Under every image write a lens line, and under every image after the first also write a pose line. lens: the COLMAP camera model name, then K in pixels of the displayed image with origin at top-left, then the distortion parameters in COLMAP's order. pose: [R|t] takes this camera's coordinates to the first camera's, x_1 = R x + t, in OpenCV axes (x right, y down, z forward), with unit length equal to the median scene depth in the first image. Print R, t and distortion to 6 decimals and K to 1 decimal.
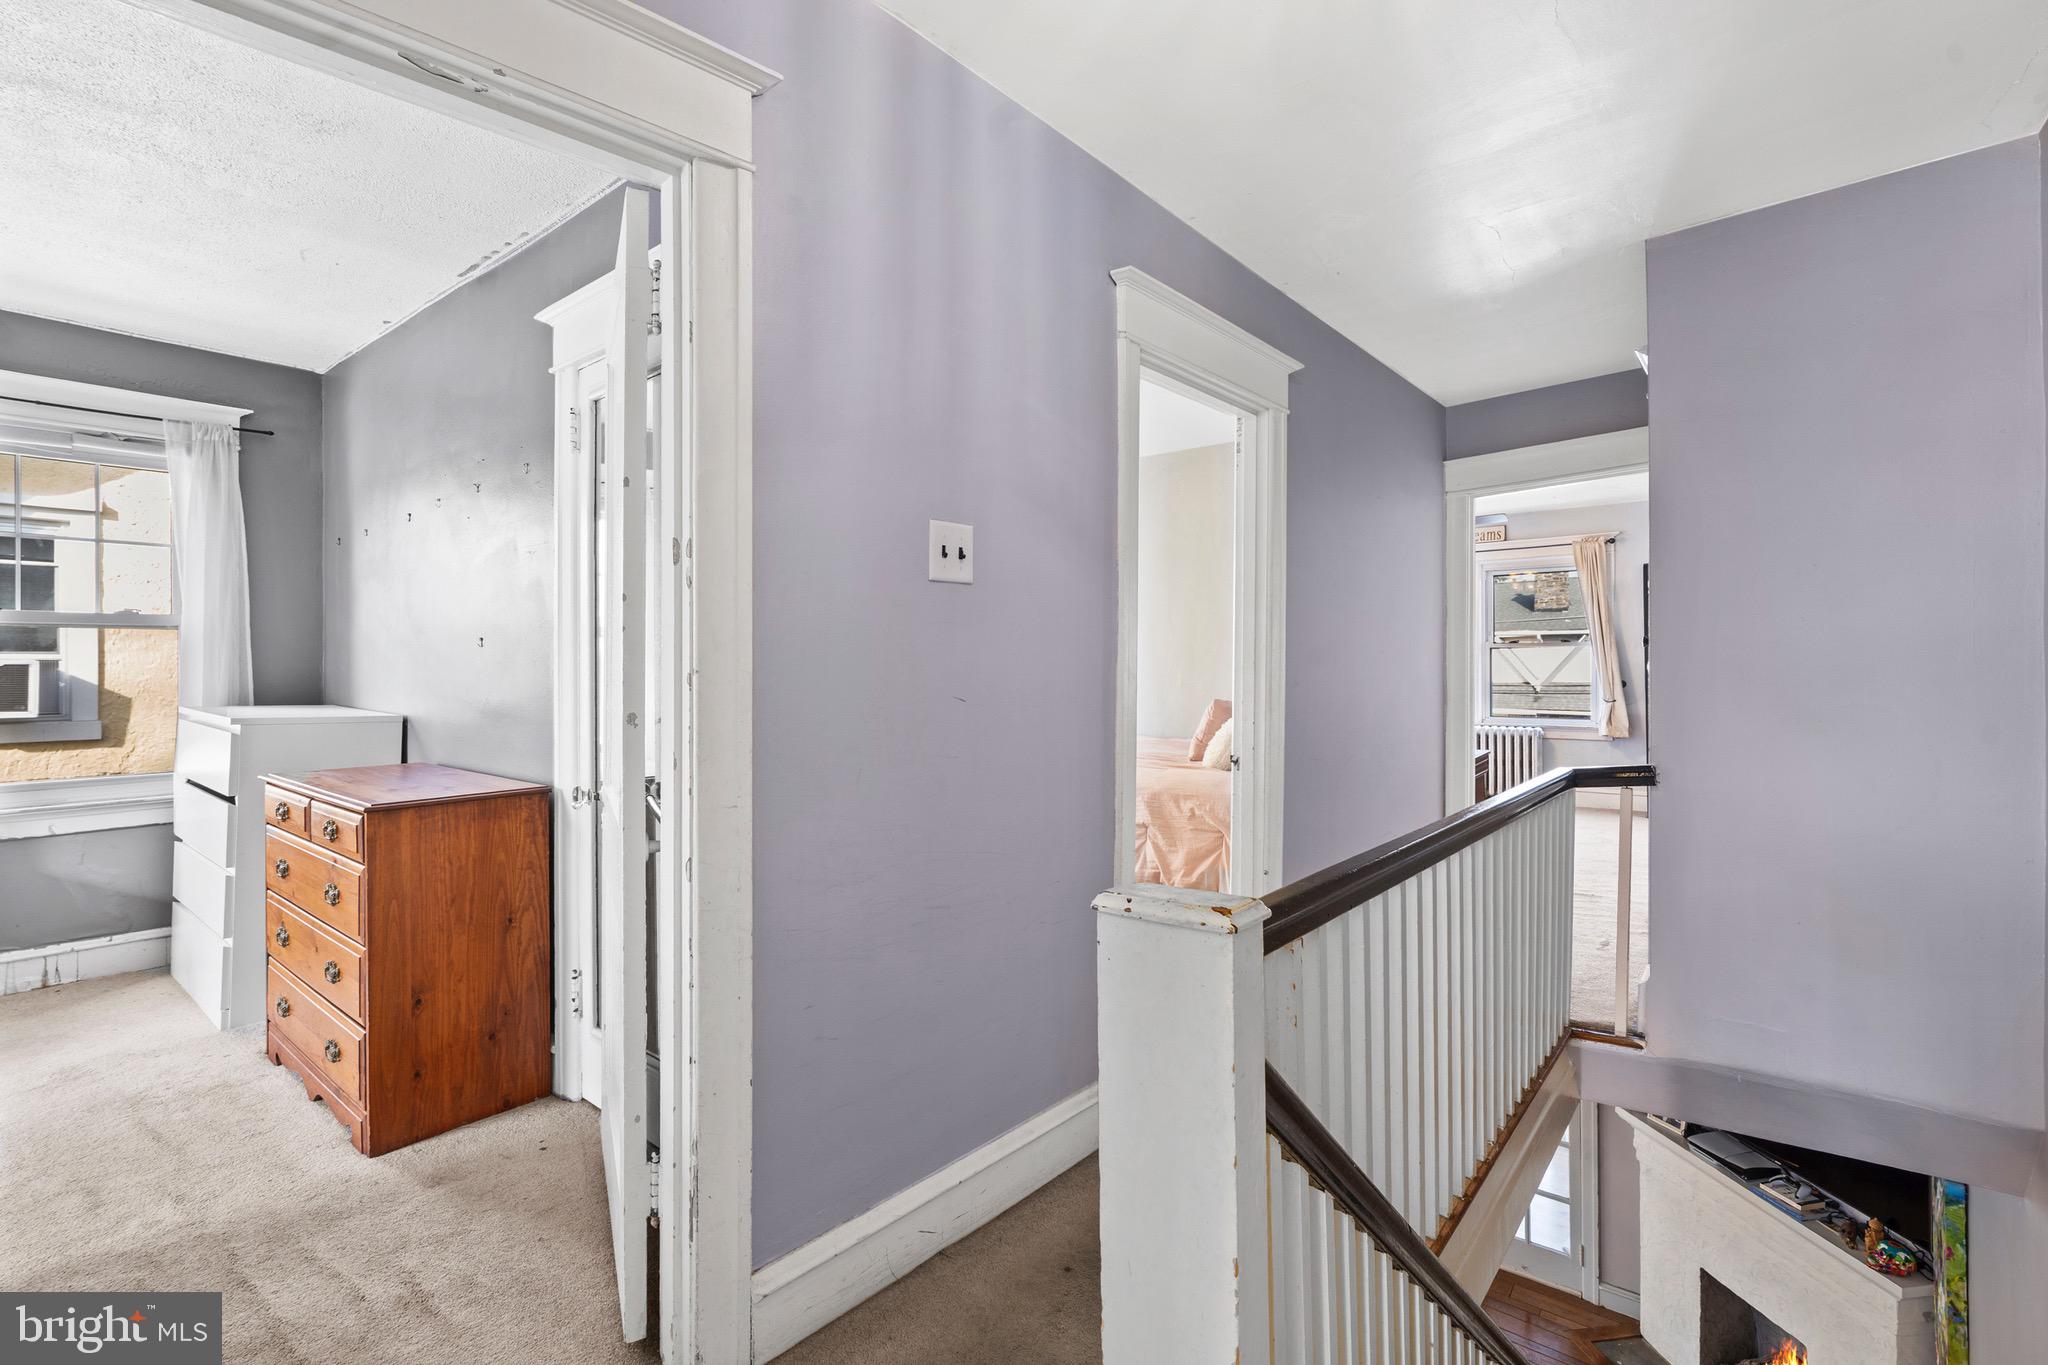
lens RADIAL K [[938.7, 0, 1011.8], [0, 938.7, 649.3], [0, 0, 1]] dist [-0.001826, -0.000426]
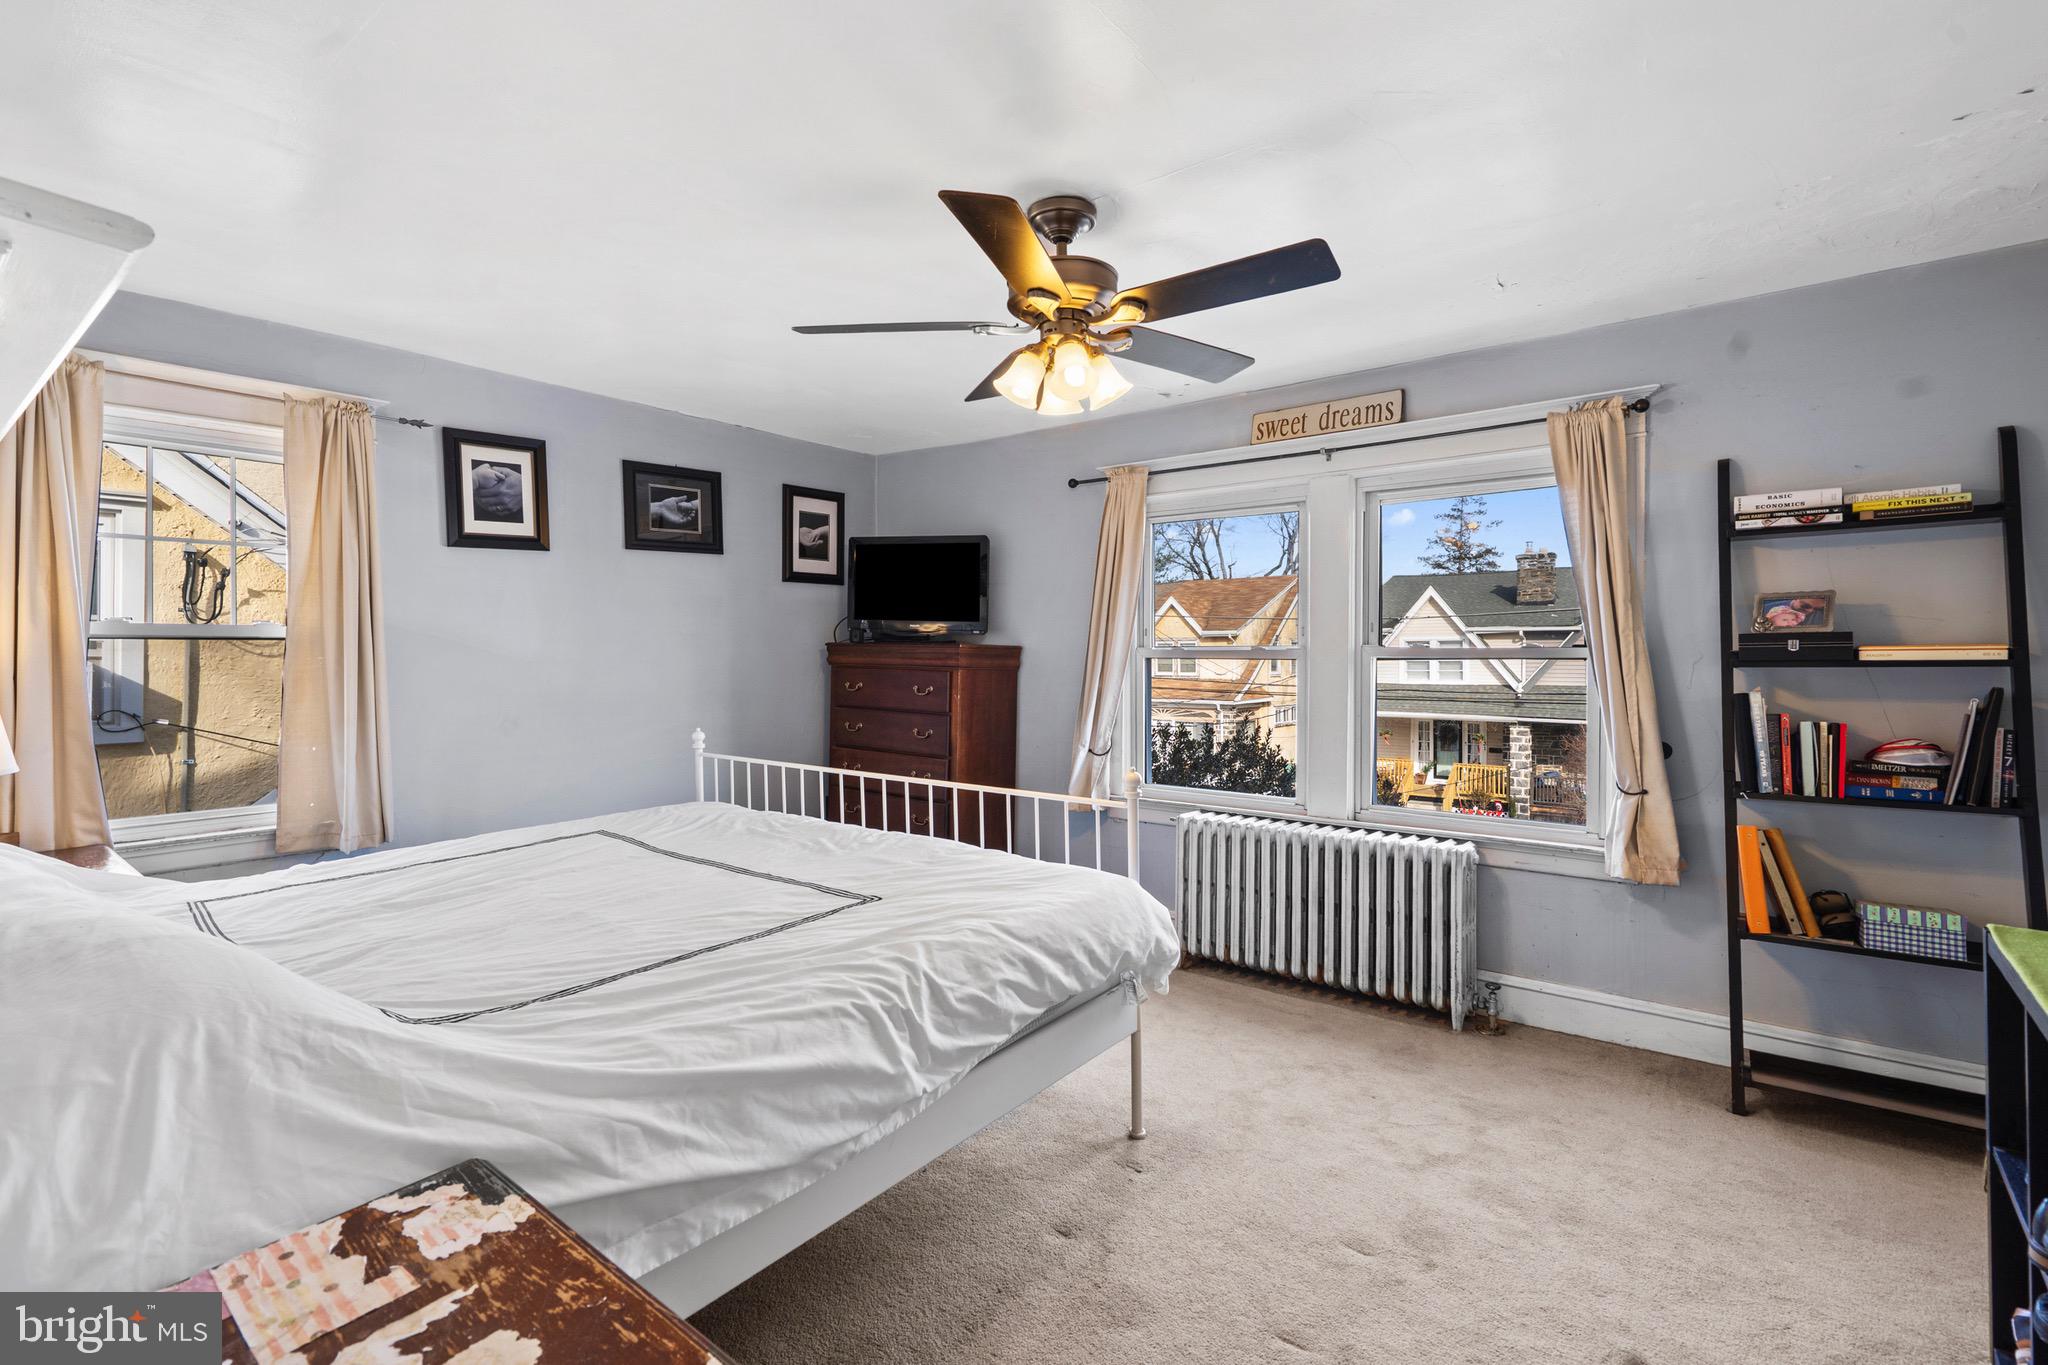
lens RADIAL K [[938.7, 0, 1011.8], [0, 938.7, 649.3], [0, 0, 1]] dist [-0.001826, -0.000426]
pose [[0.999944, 0.005280, 0.009132, 0.344618], [-0.005339, 0.999965, 0.006470, -0.008641], [-0.009097, -0.006518, 0.999937, 0.565375]]
